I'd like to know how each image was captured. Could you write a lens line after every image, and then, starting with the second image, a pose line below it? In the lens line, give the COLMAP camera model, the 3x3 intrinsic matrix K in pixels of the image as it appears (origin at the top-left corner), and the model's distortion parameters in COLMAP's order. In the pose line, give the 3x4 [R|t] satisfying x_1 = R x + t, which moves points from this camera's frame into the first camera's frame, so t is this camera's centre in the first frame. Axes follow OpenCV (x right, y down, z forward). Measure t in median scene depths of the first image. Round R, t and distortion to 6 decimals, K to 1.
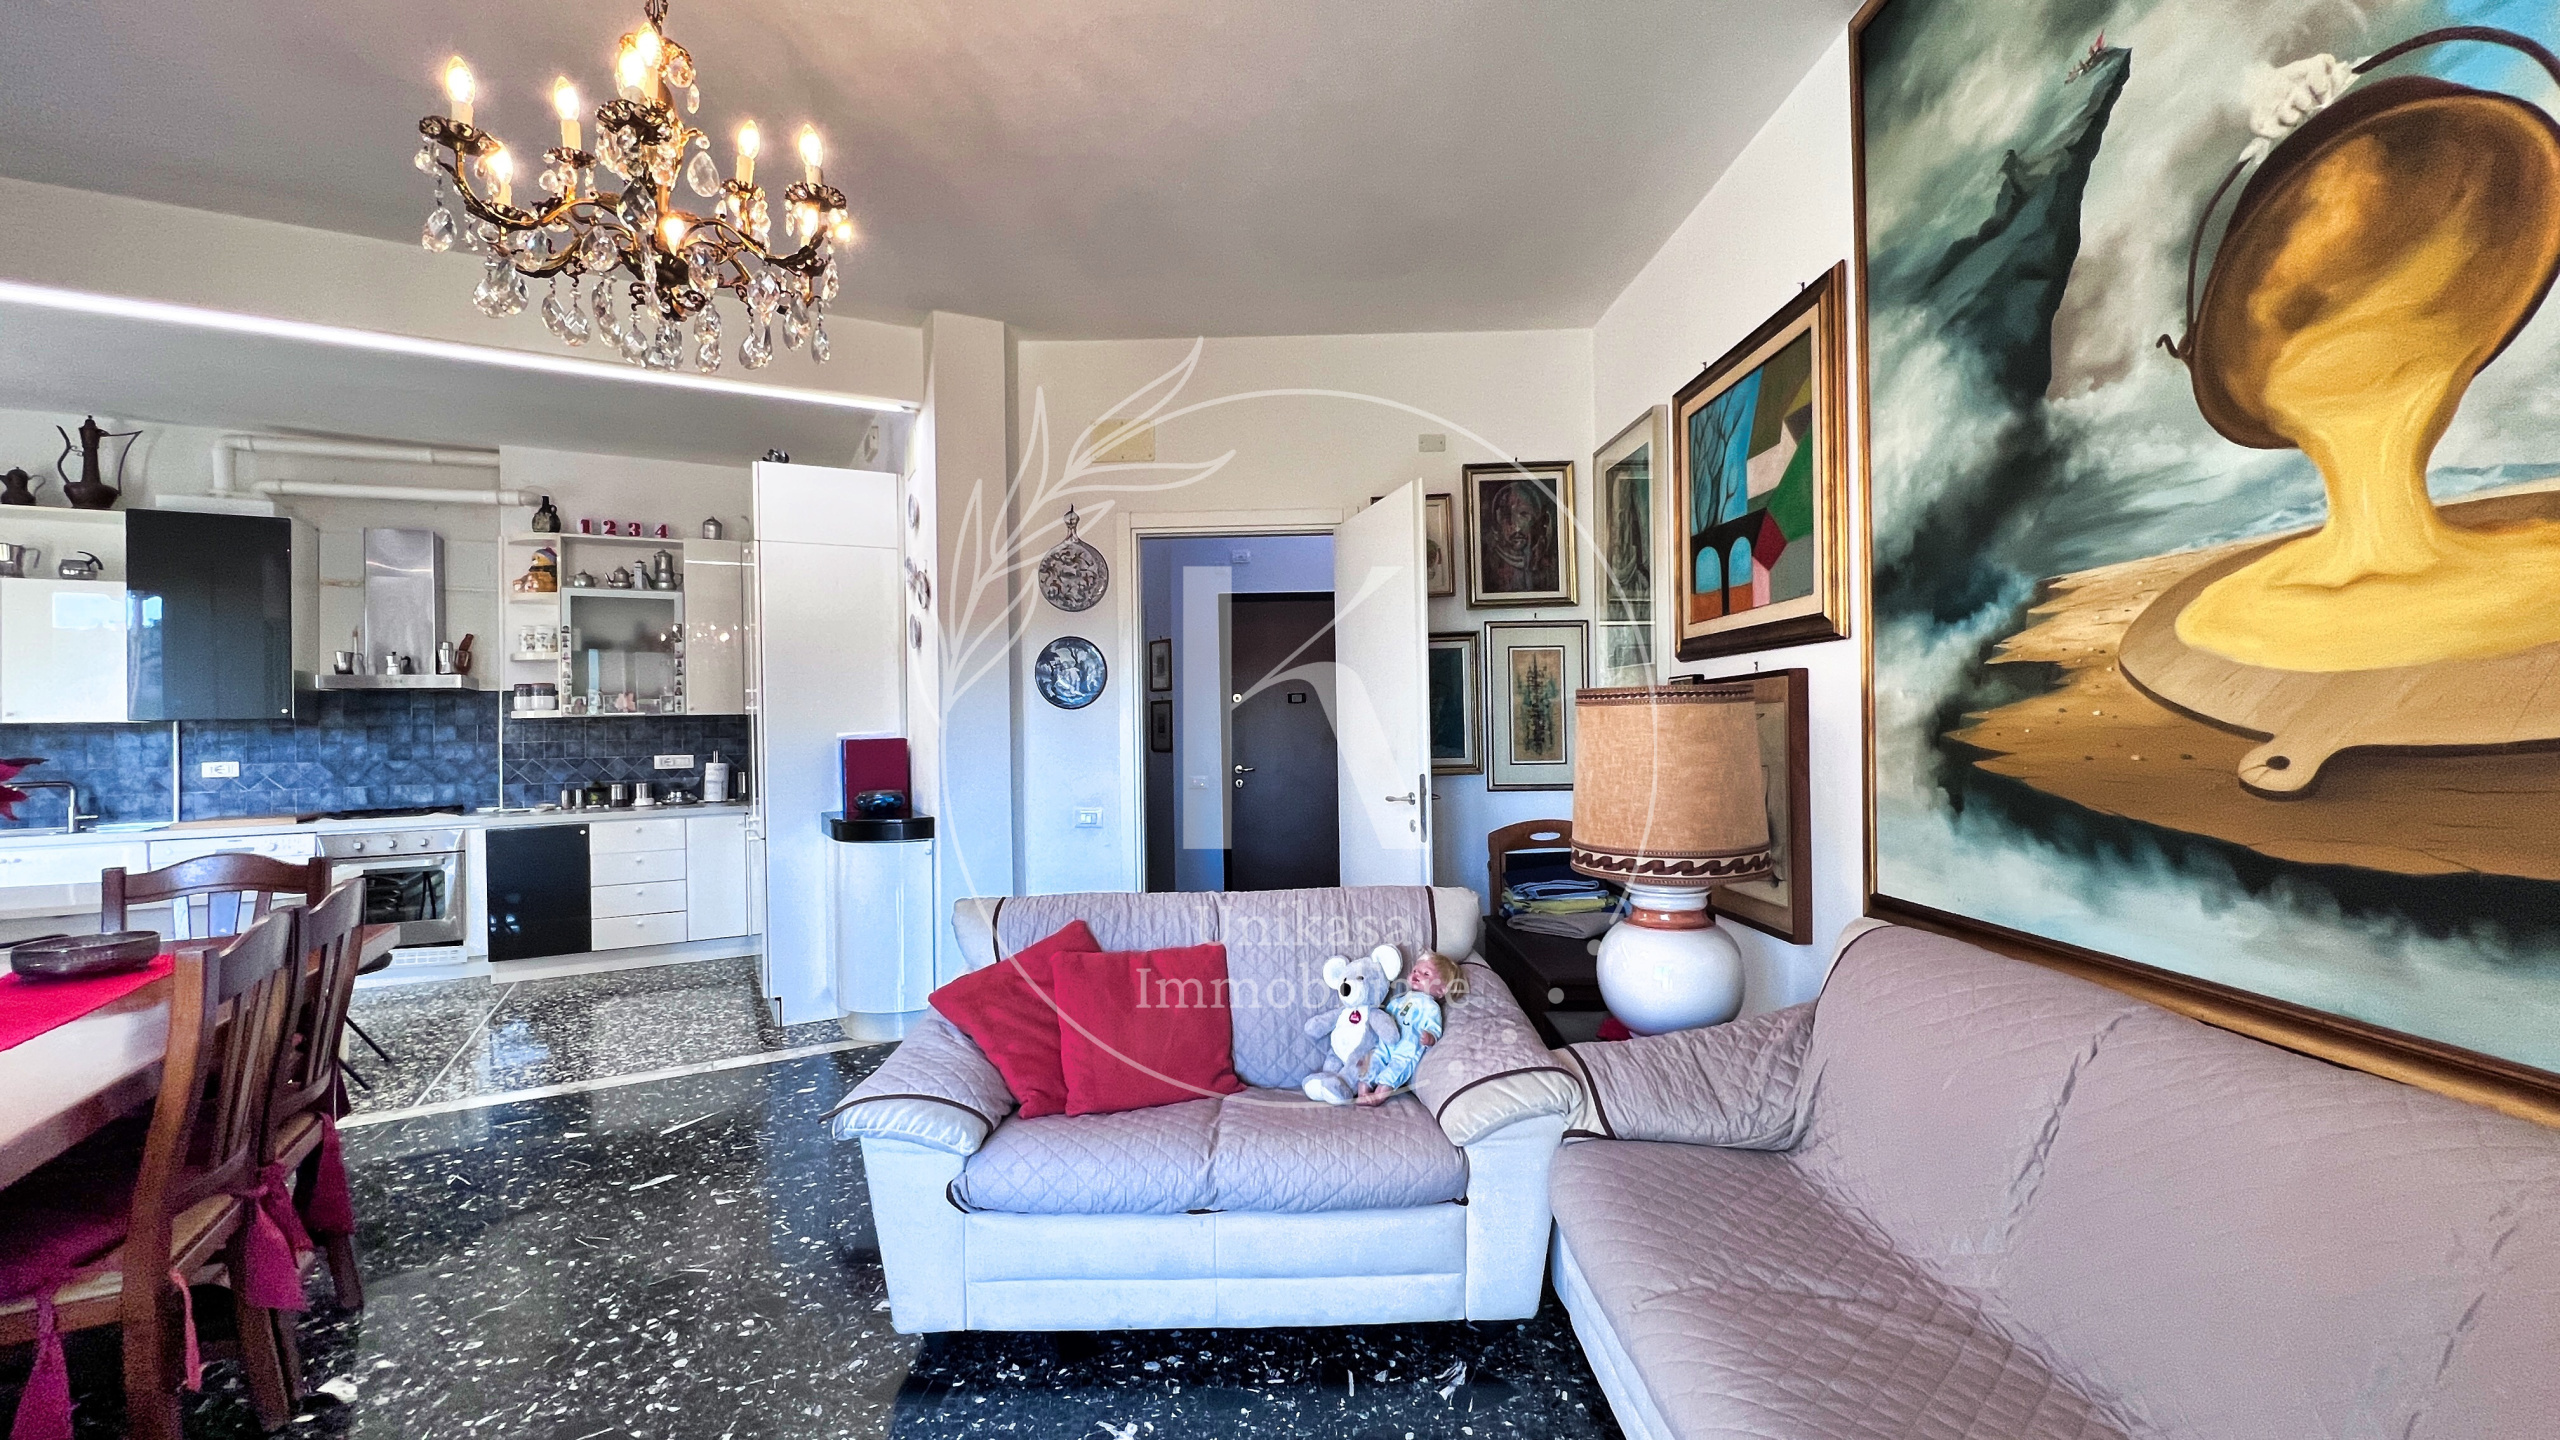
lens RADIAL K [[1025.7, 0, 1276.5], [0, 1025.7, 718.8], [0, 0, 1]] dist [-0.004063, 0.001156]
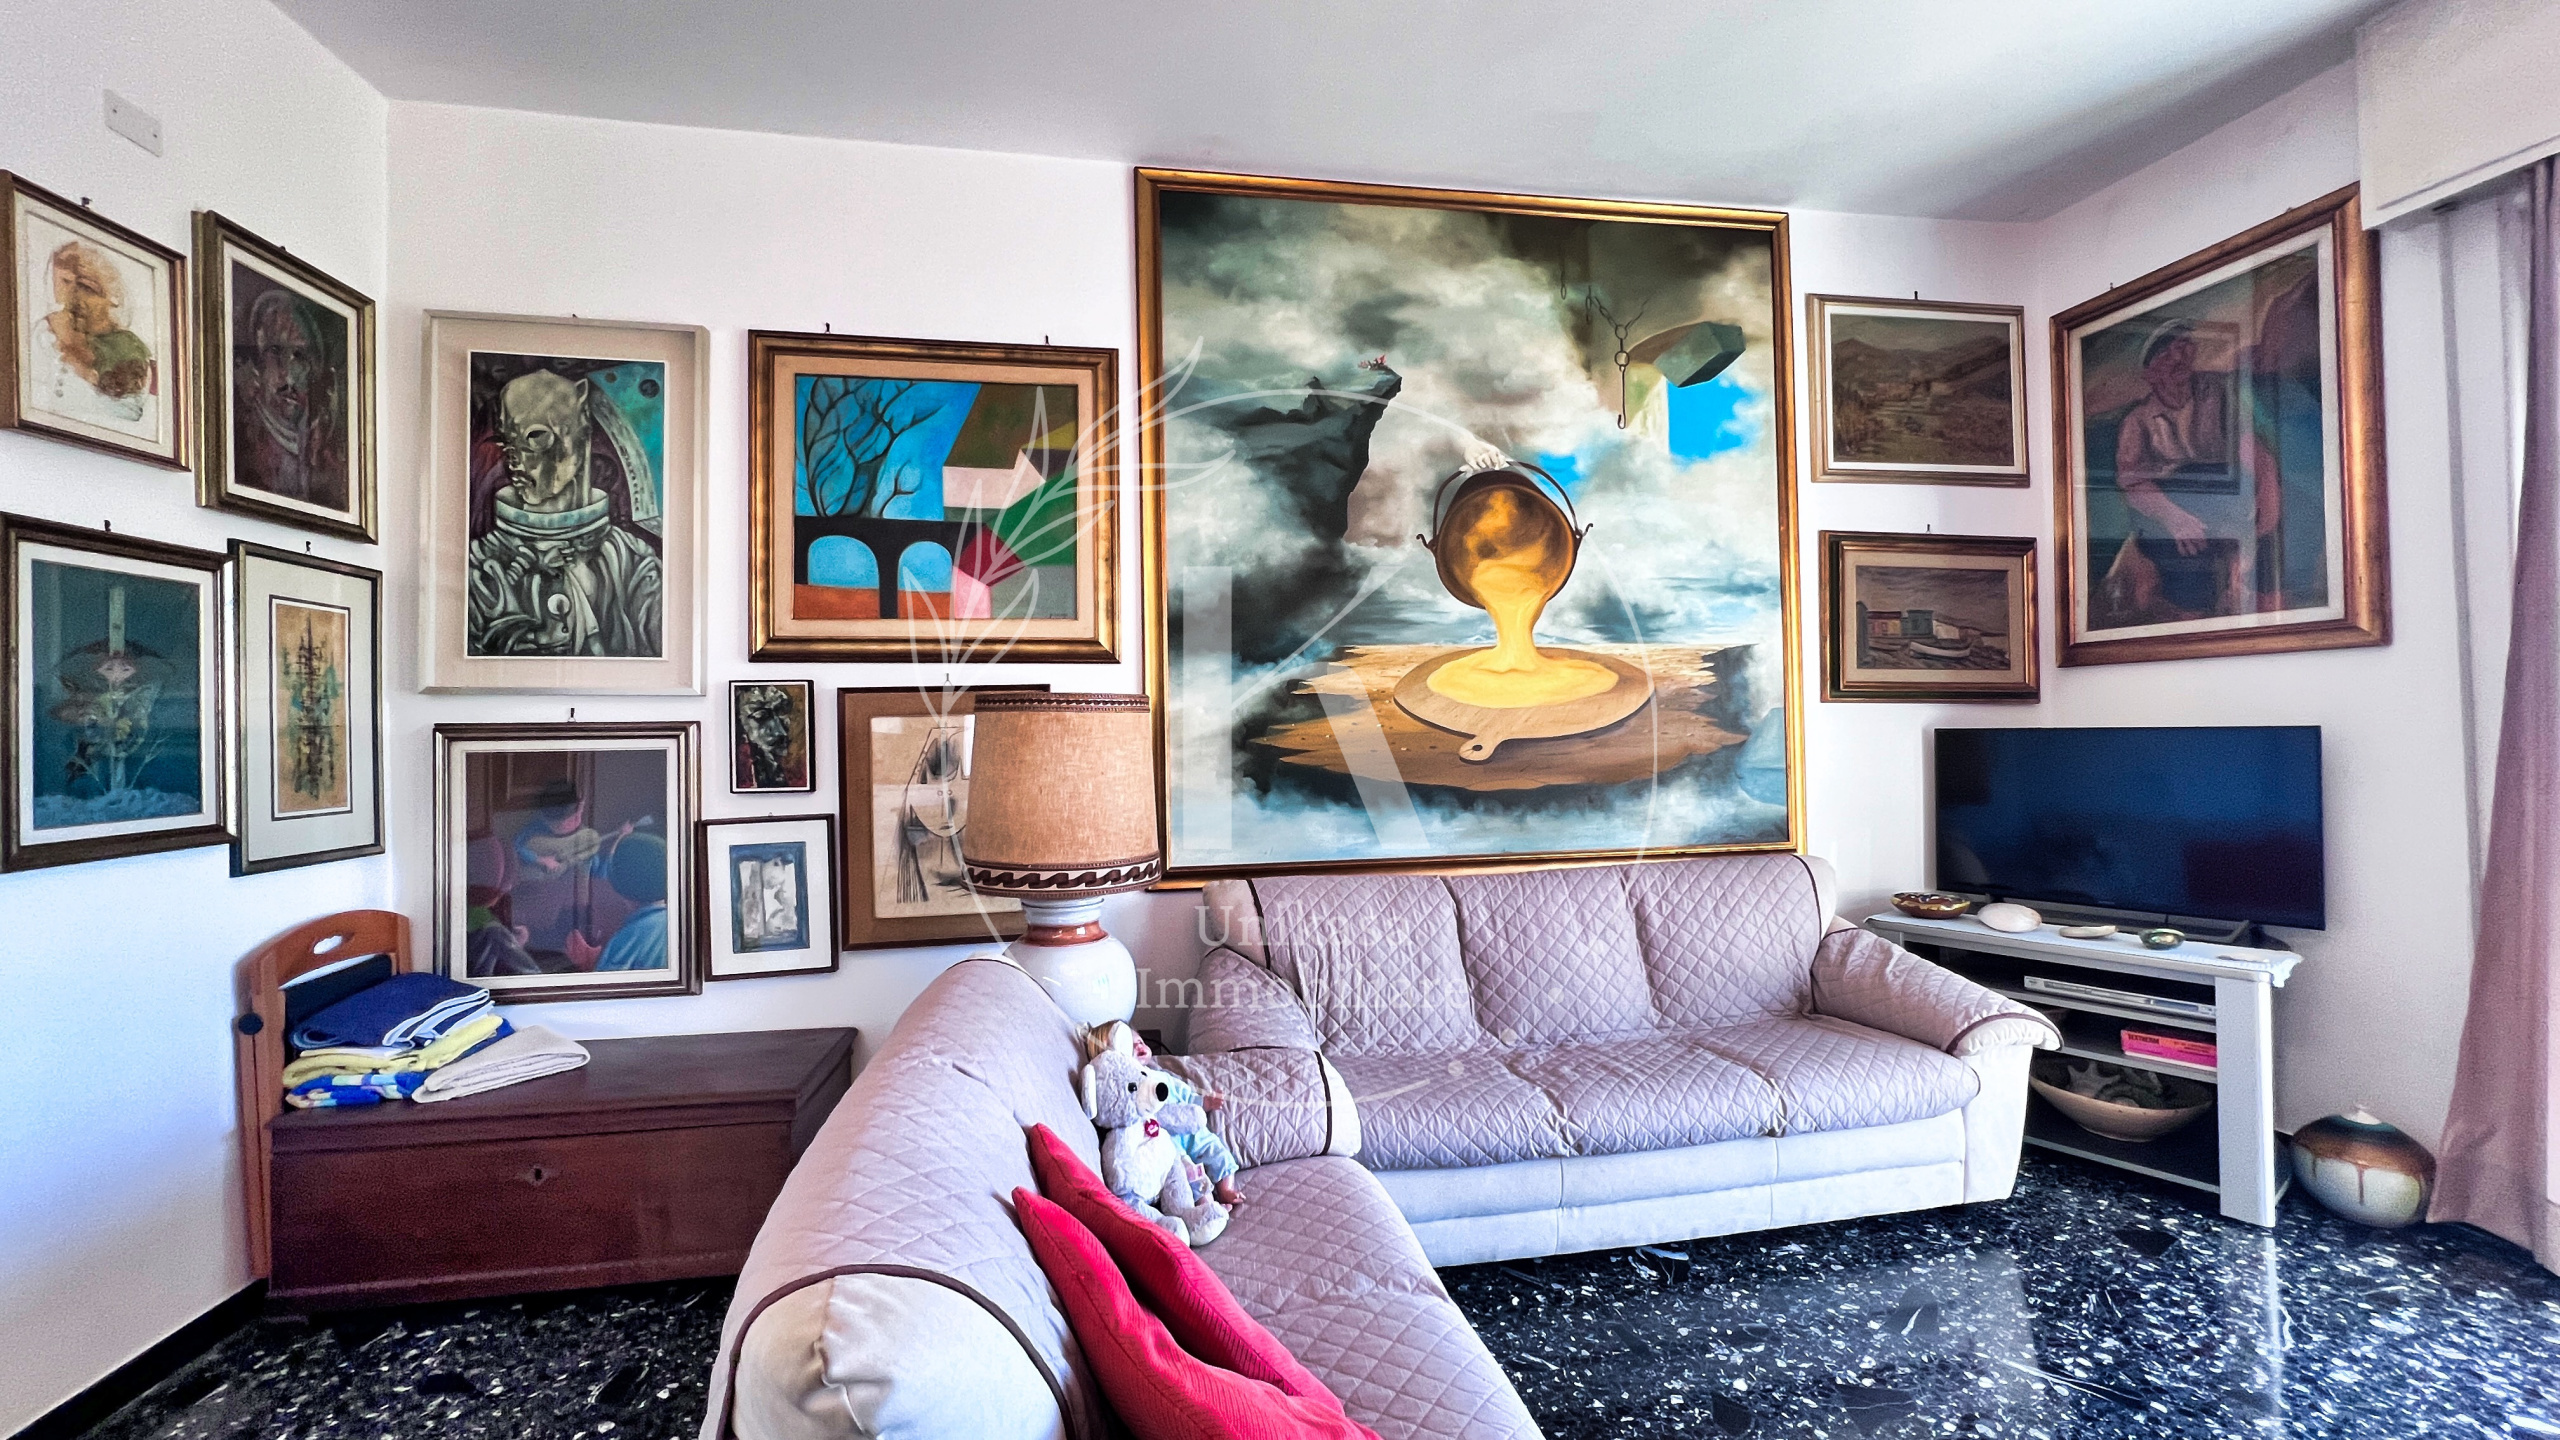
lens RADIAL K [[1025.7, 0, 1277.6], [0, 1025.7, 721.0], [0, 0, 1]] dist [-0.004063, 0.001156]
pose [[-0.158316, 0.028009, 0.986991, -0.422710], [0.009128, 0.999596, -0.026902, 0.014728], [-0.987346, 0.004750, -0.158508, 0.651472]]
